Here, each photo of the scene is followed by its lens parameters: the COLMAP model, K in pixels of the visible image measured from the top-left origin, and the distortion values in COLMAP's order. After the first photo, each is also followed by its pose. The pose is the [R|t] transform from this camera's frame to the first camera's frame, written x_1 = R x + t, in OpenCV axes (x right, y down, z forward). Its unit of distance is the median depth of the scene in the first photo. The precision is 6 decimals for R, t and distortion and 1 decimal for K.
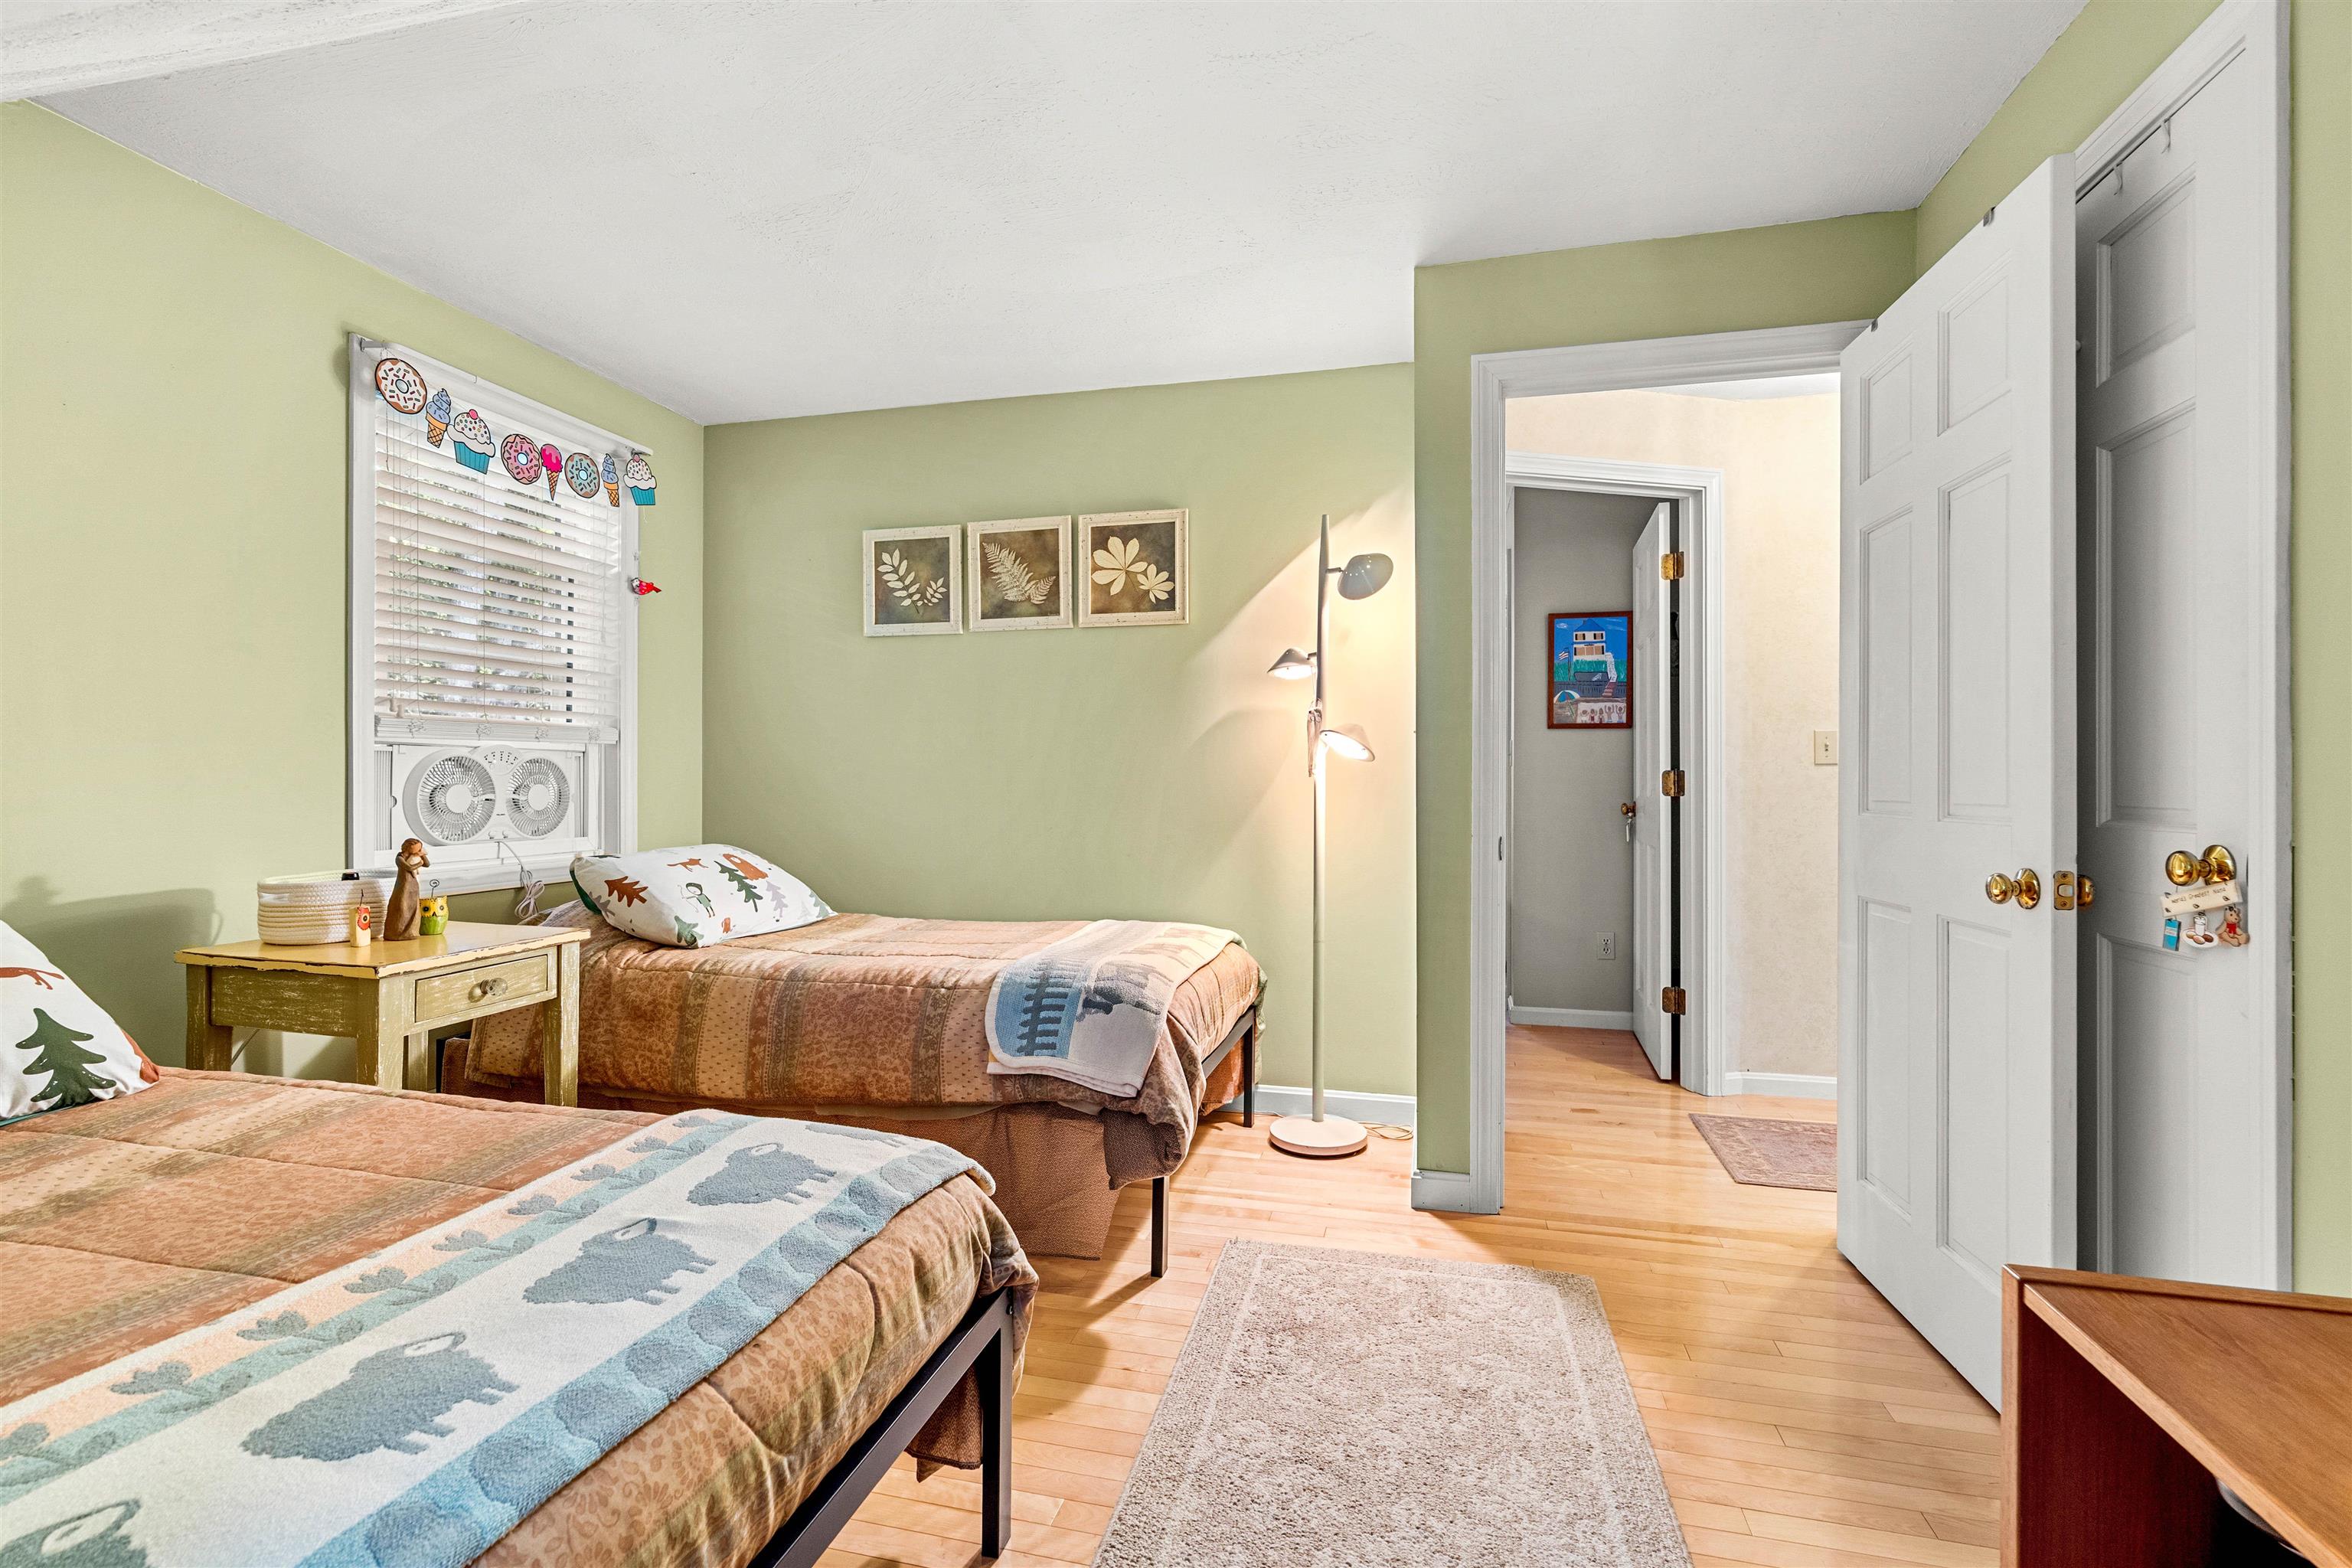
lens RADIAL K [[1064.3, 0, 1176.4], [0, 1064.3, 781.0], [0, 0, 1]] dist [-0.004579, 0.000664]
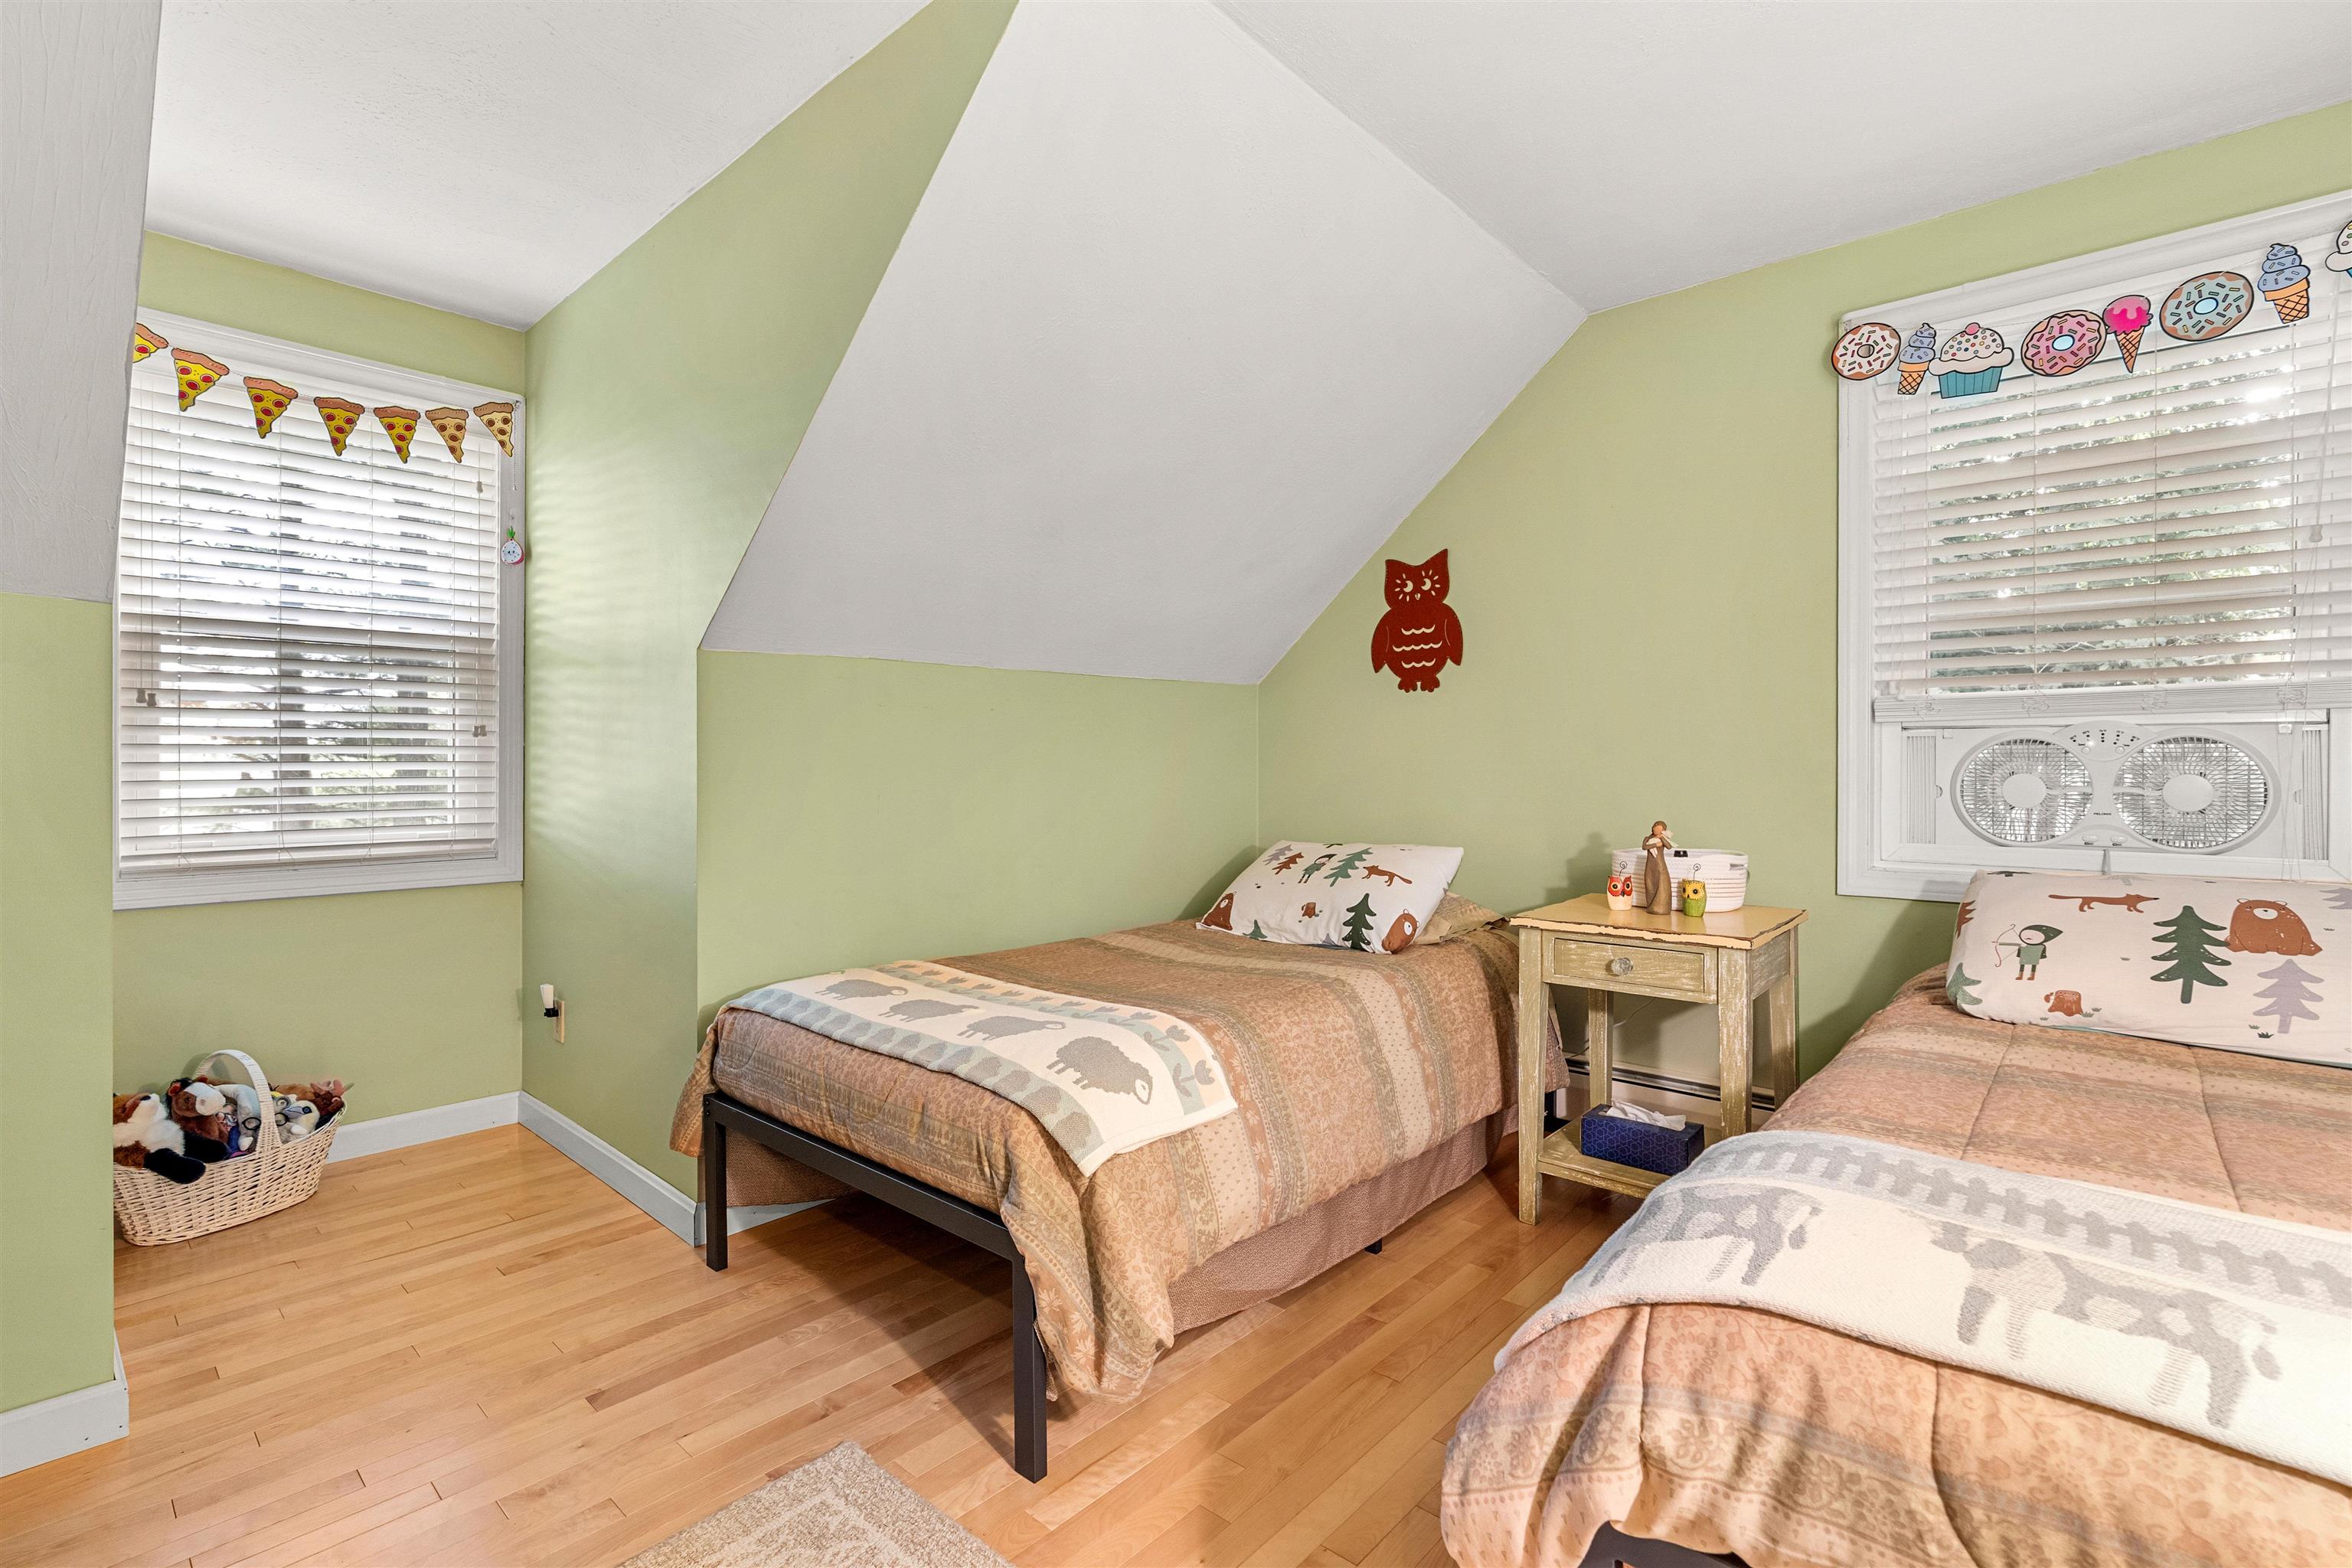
lens RADIAL K [[1064.3, 0, 1178.5], [0, 1064.3, 773.4], [0, 0, 1]] dist [-0.004579, 0.000664]
pose [[-0.465066, 0.009470, -0.885226, 0.381786], [0.002965, 0.999954, 0.009139, -0.005326], [0.885271, 0.001626, -0.465072, 0.861827]]
